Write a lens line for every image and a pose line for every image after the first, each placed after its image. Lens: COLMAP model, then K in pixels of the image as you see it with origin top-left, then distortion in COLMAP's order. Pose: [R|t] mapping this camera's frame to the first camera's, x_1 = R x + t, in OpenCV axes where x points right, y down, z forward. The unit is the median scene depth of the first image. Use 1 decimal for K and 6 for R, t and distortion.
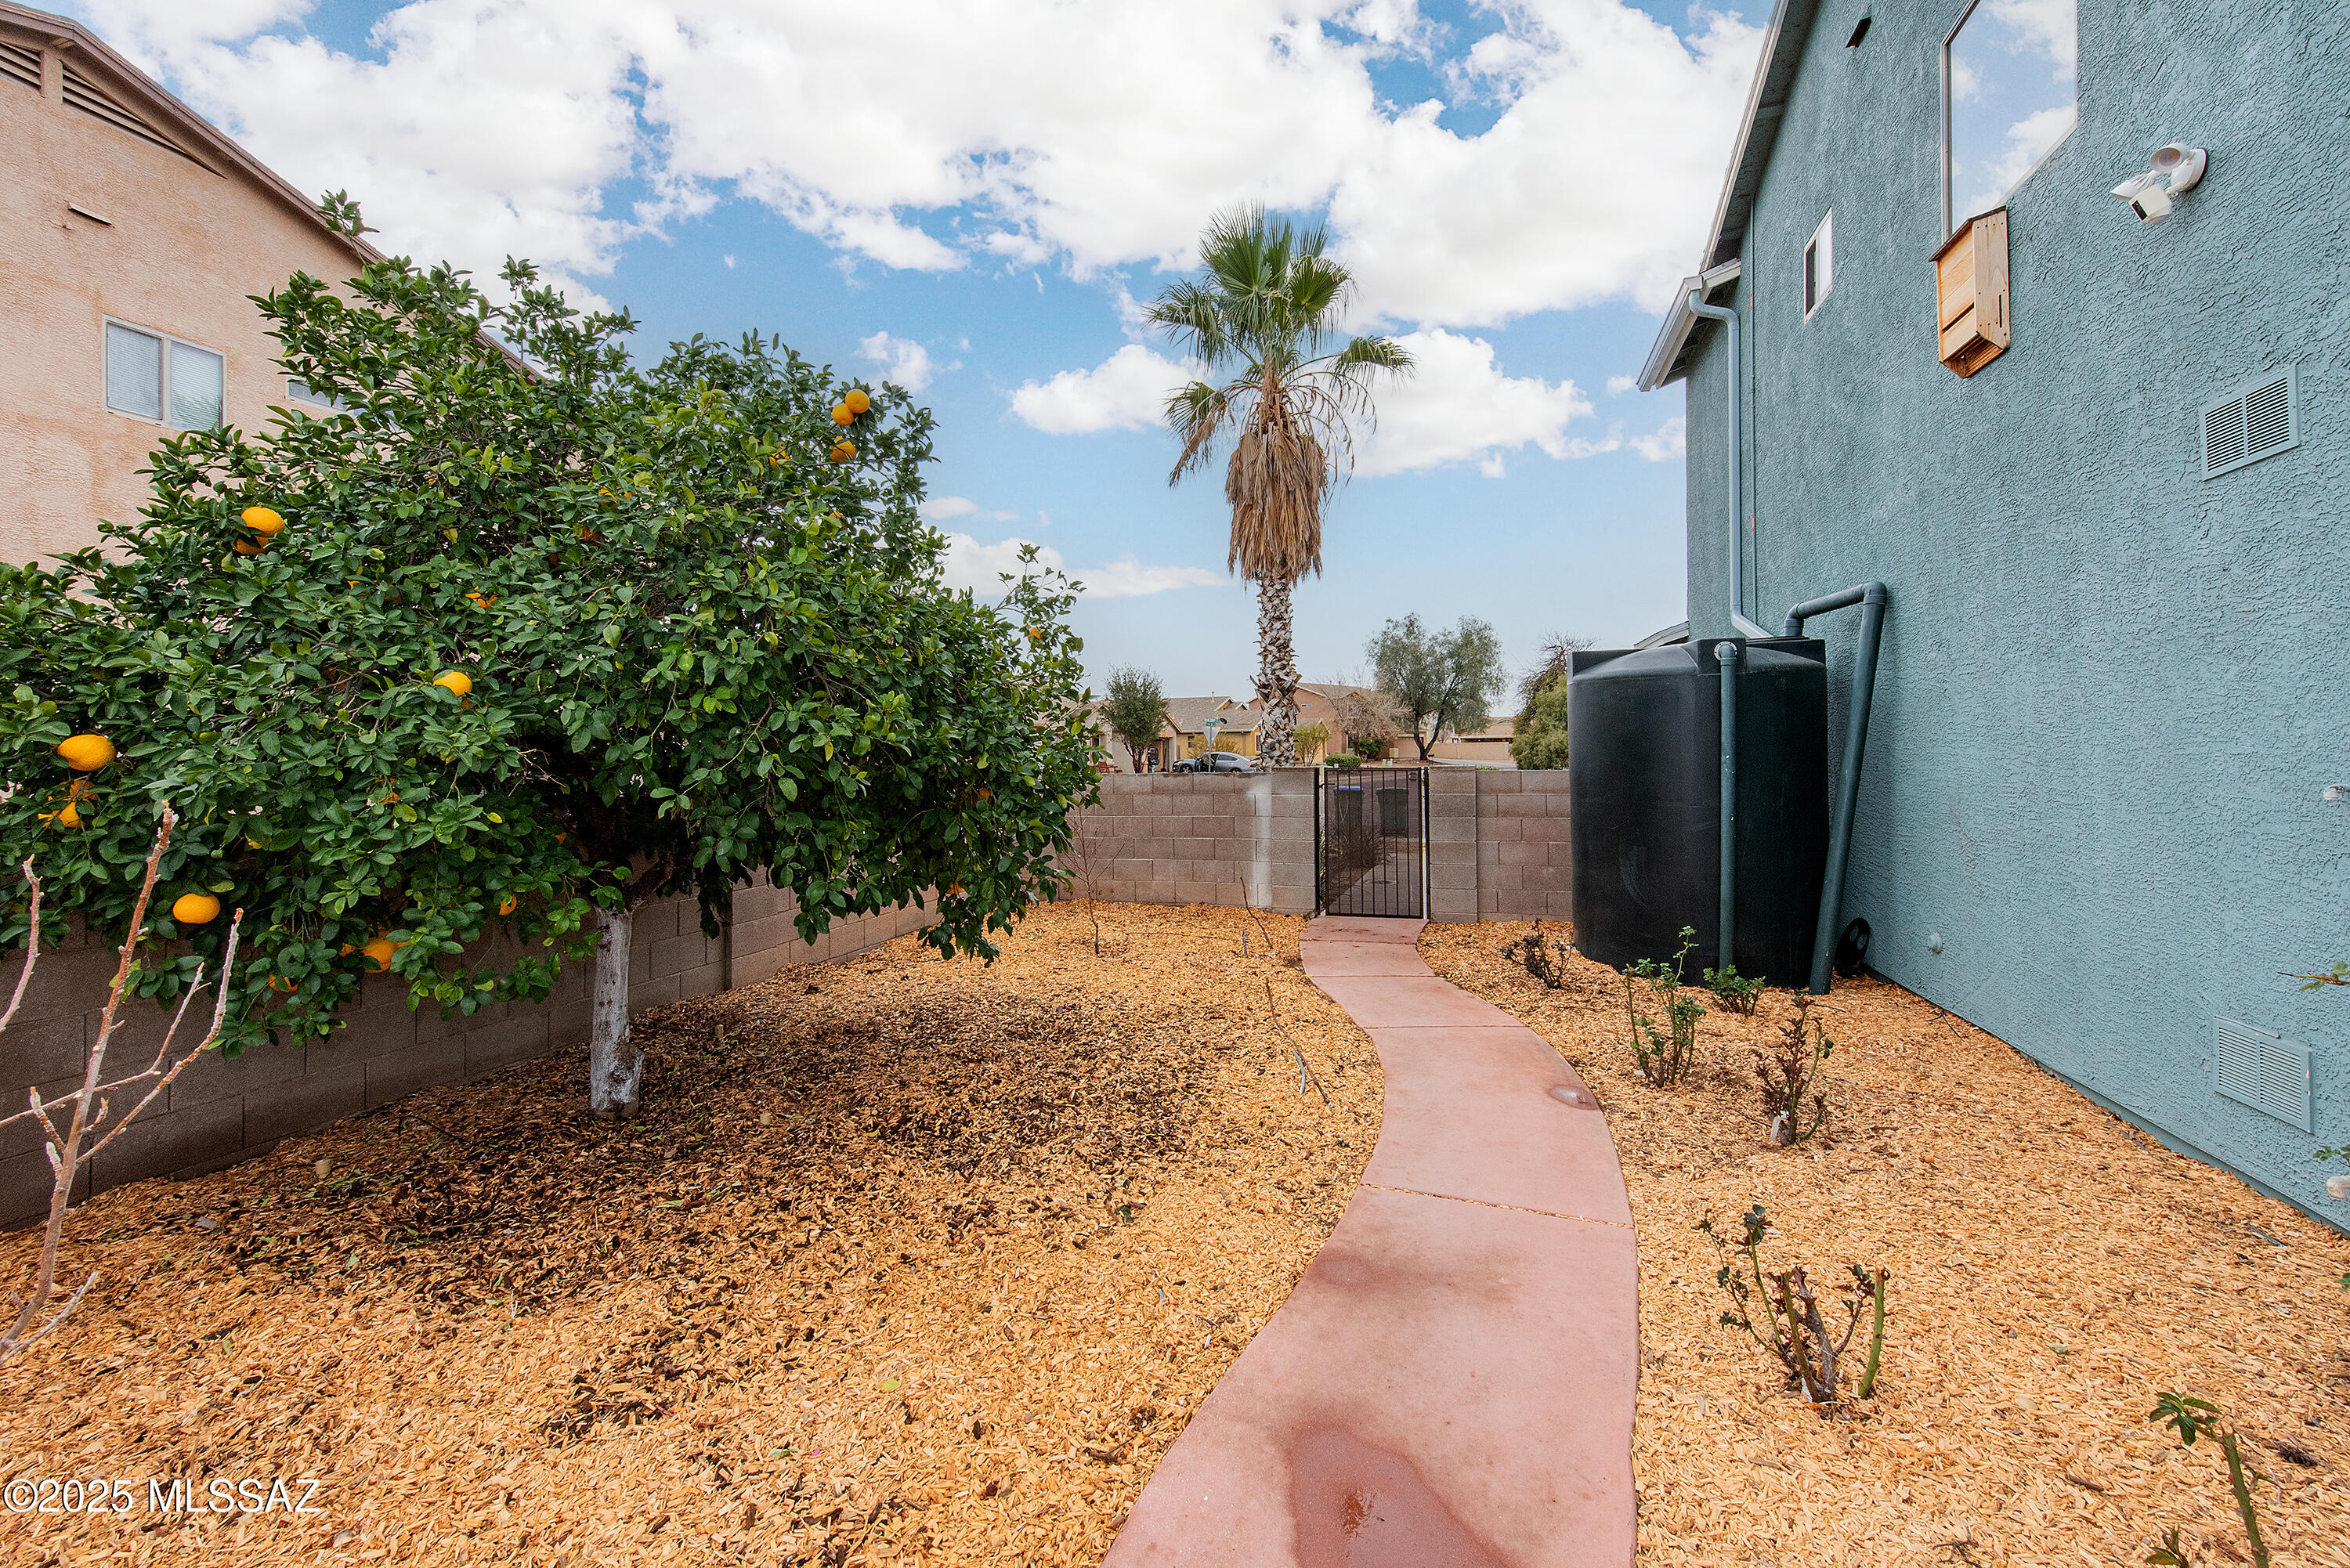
lens RADIAL K [[931.5, 0, 1169.6], [0, 931.5, 735.7], [0, 0, 1]] dist [0.010943, -0.001617]
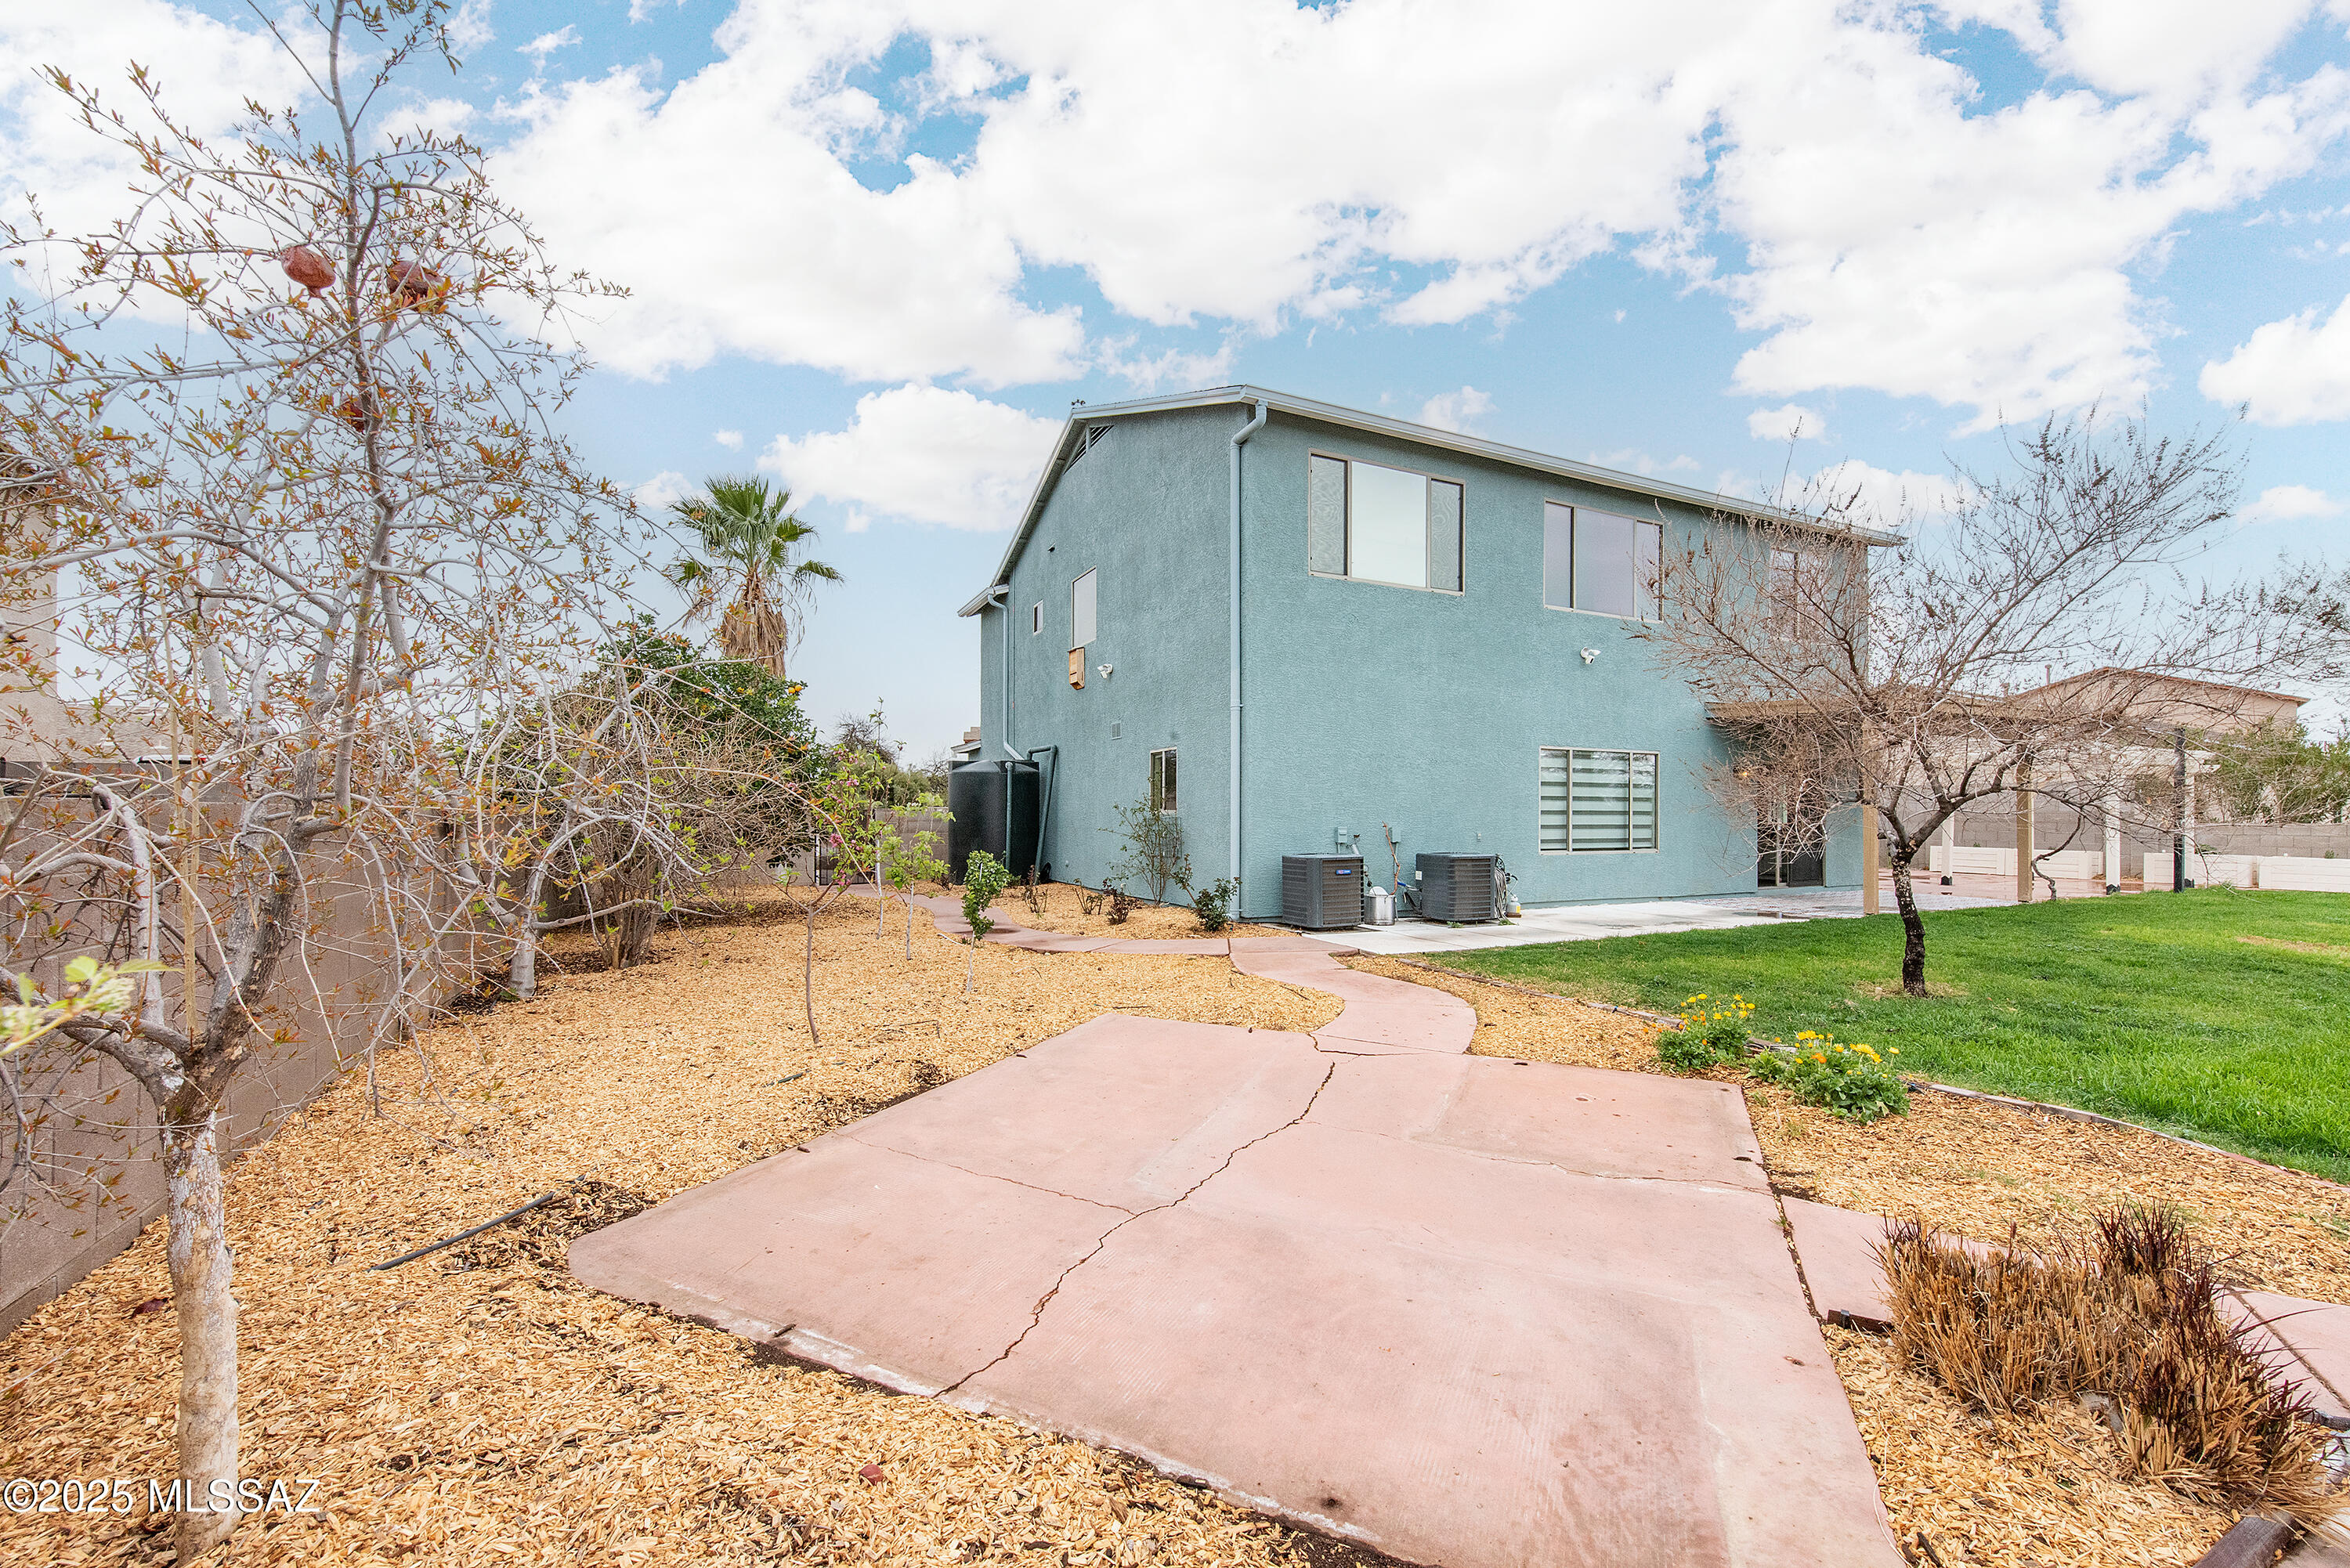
lens RADIAL K [[931.5, 0, 1195.9], [0, 931.5, 786.6], [0, 0, 1]] dist [0.010943, -0.001617]
pose [[0.706844, 0.020787, 0.707064, -0.857894], [-0.010885, 0.999769, -0.018510, 0.012693], [-0.707285, 0.005387, 0.706908, -1.190227]]
